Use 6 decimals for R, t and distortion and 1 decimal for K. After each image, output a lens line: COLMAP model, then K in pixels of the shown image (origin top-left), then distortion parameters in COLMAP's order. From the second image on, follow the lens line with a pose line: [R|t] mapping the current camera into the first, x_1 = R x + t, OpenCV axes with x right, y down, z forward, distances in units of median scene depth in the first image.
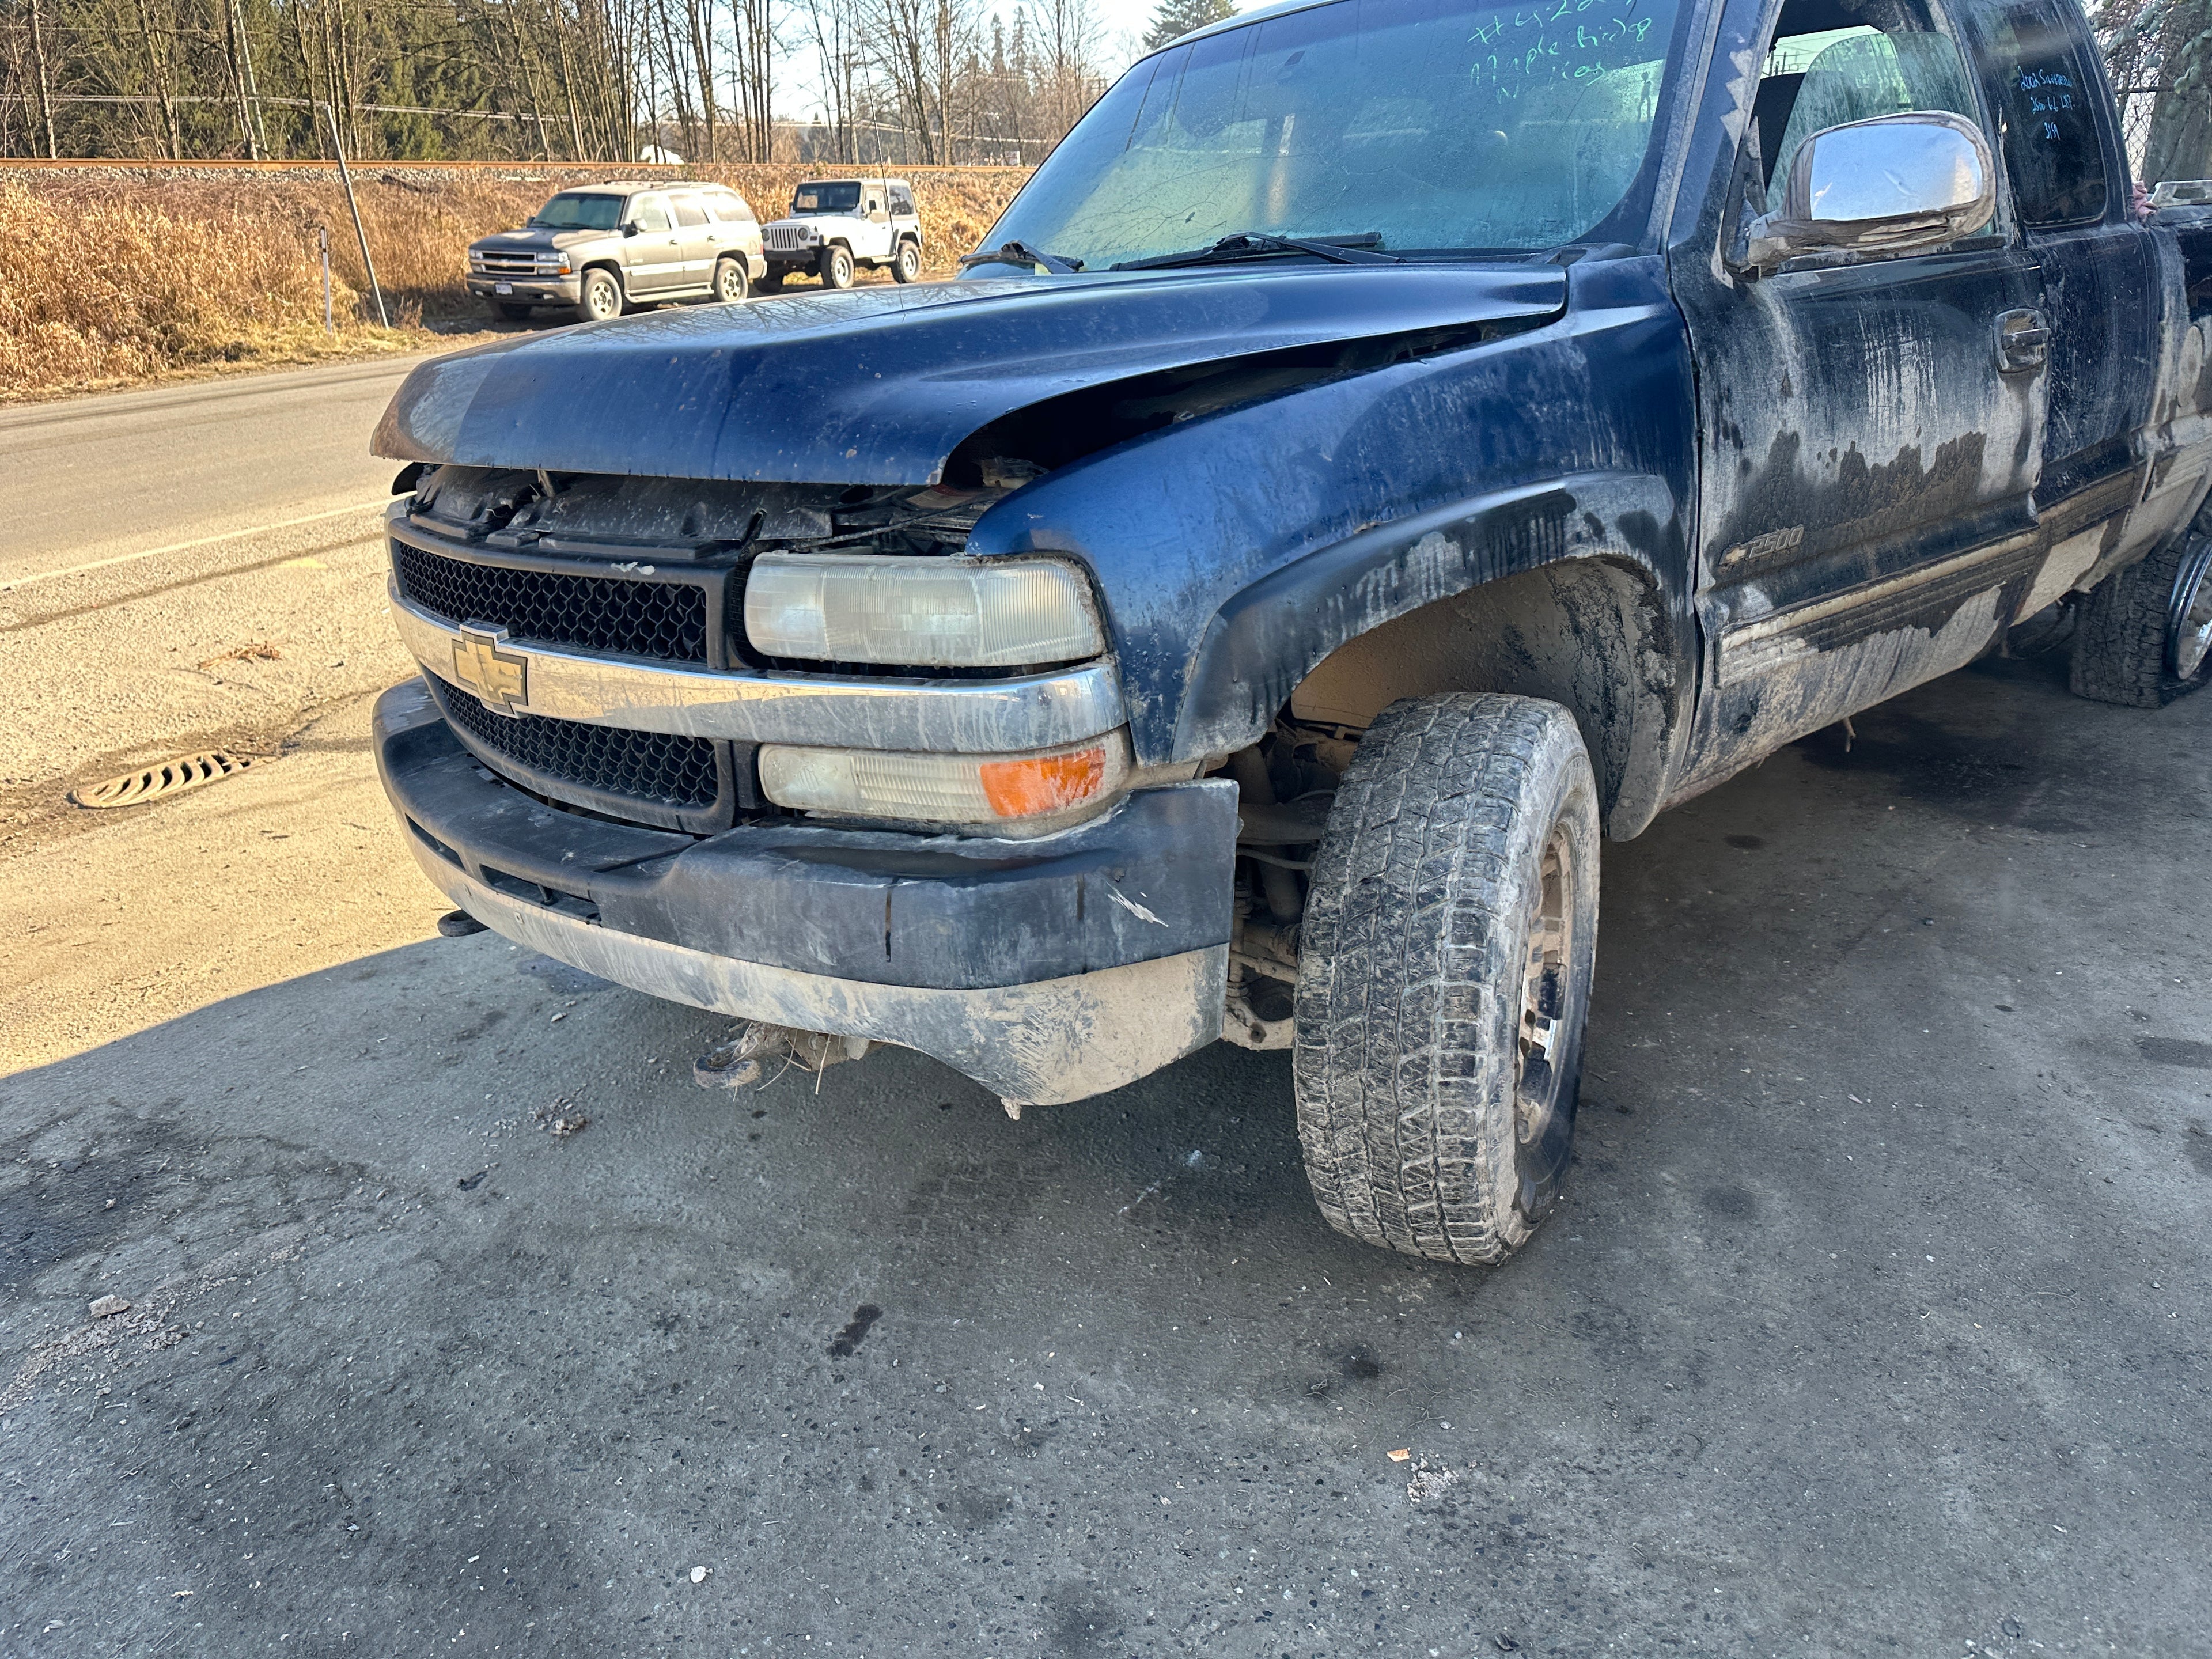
lens RADIAL K [[1557.7, 0, 1118.1], [0, 1557.7, 821.8], [0, 0, 1]] dist [0.004433, -0.004053]
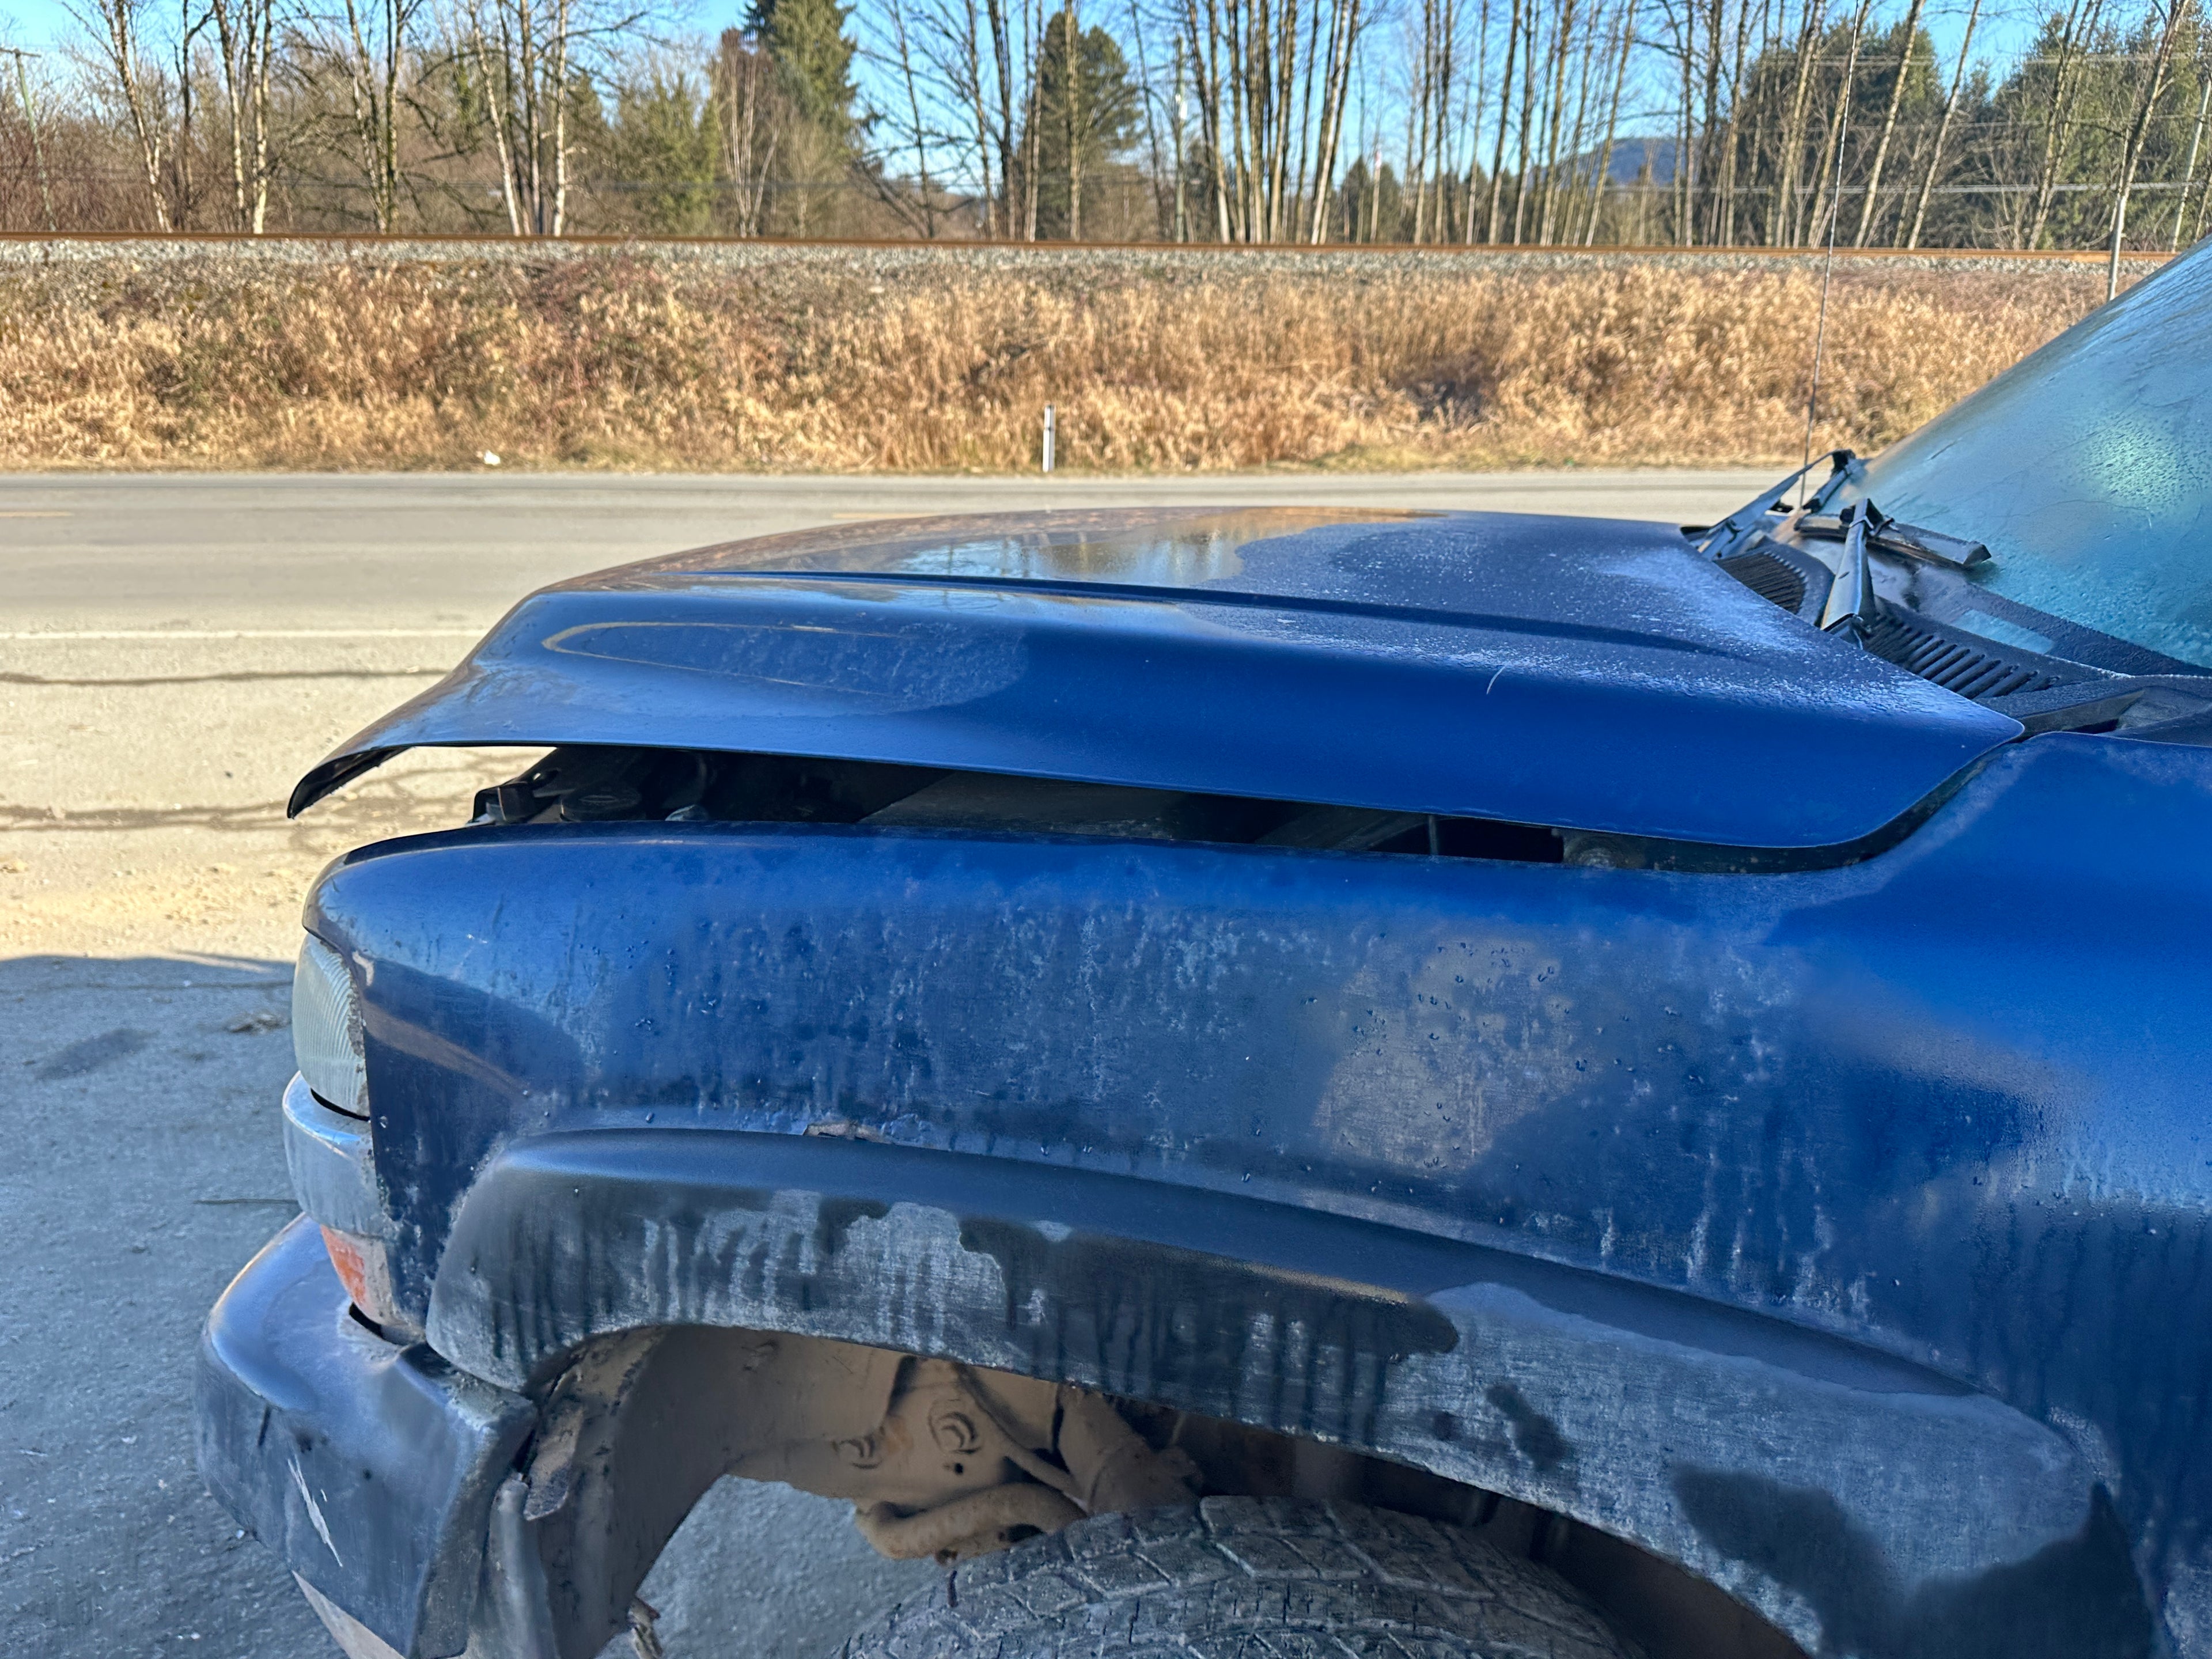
lens RADIAL K [[1566.8, 0, 1099.5], [0, 1566.8, 837.5], [0, 0, 1]] dist [0.000659, -0.005594]
pose [[0.500022, 0.308044, -0.809375, 0.396009], [-0.340179, 0.929340, 0.143544, -0.260834], [0.796402, 0.203557, 0.569480, 0.540769]]
